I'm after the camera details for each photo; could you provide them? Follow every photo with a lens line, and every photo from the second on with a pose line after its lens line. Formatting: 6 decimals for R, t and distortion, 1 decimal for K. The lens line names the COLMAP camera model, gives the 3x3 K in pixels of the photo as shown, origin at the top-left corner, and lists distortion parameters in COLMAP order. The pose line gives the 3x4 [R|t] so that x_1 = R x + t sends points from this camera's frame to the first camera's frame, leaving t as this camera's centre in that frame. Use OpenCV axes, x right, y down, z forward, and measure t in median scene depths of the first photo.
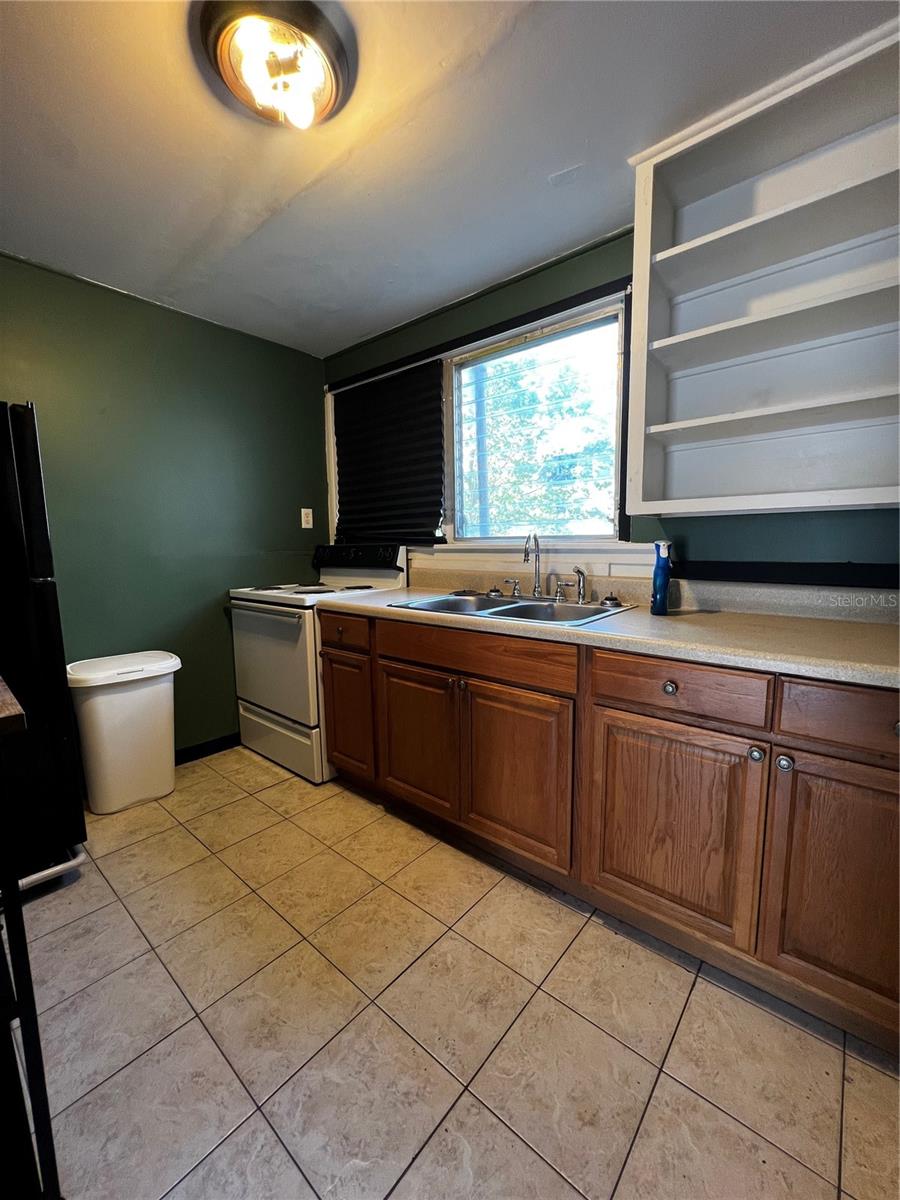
lens RADIAL K [[482.5, 0, 449.2], [0, 482.5, 599.6], [0, 0, 1]] dist [-0.001313, 0.000917]
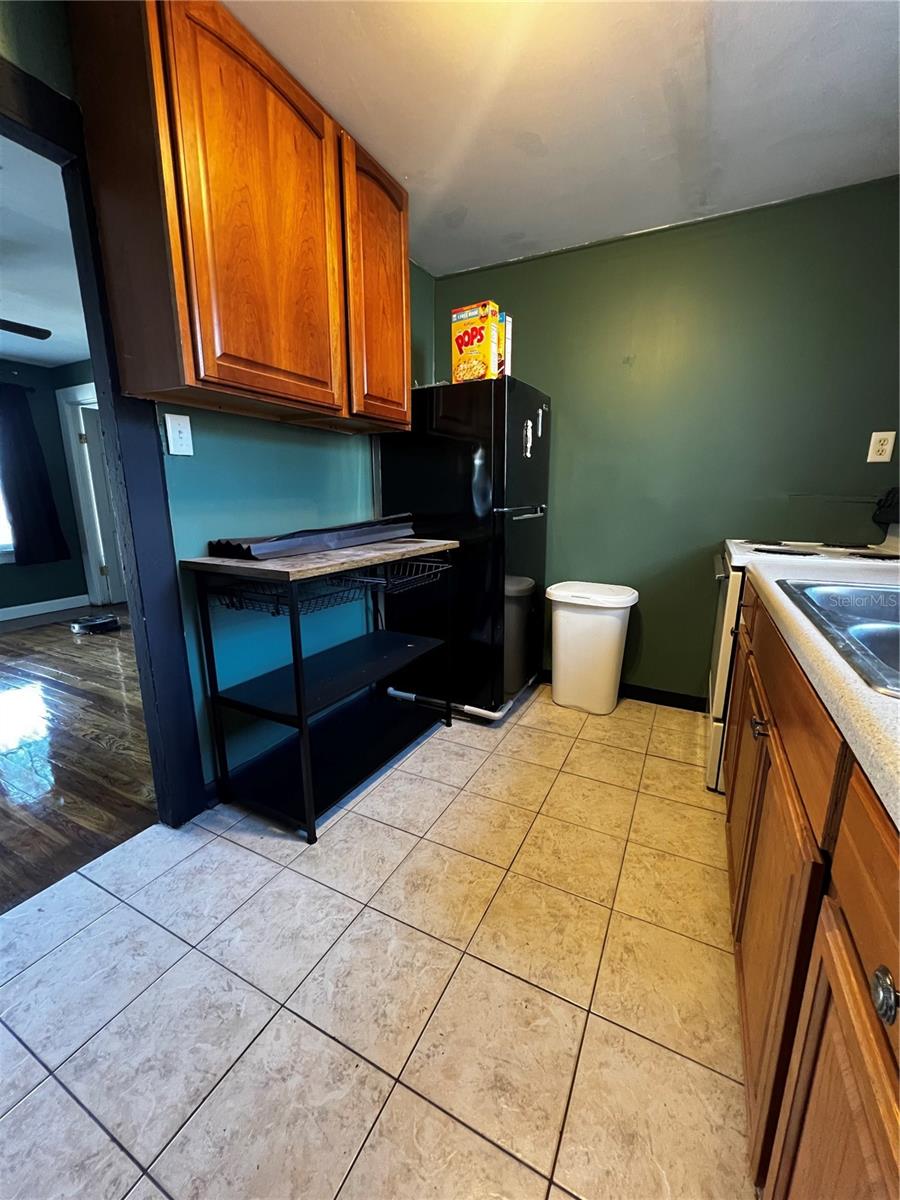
lens RADIAL K [[482.5, 0, 449.2], [0, 482.5, 599.6], [0, 0, 1]] dist [-0.001313, 0.000917]
pose [[0.226508, 0.219384, -0.948981, 0.527147], [-0.118462, 0.973276, 0.196725, -0.049695], [0.966778, 0.067859, 0.246444, 0.586185]]
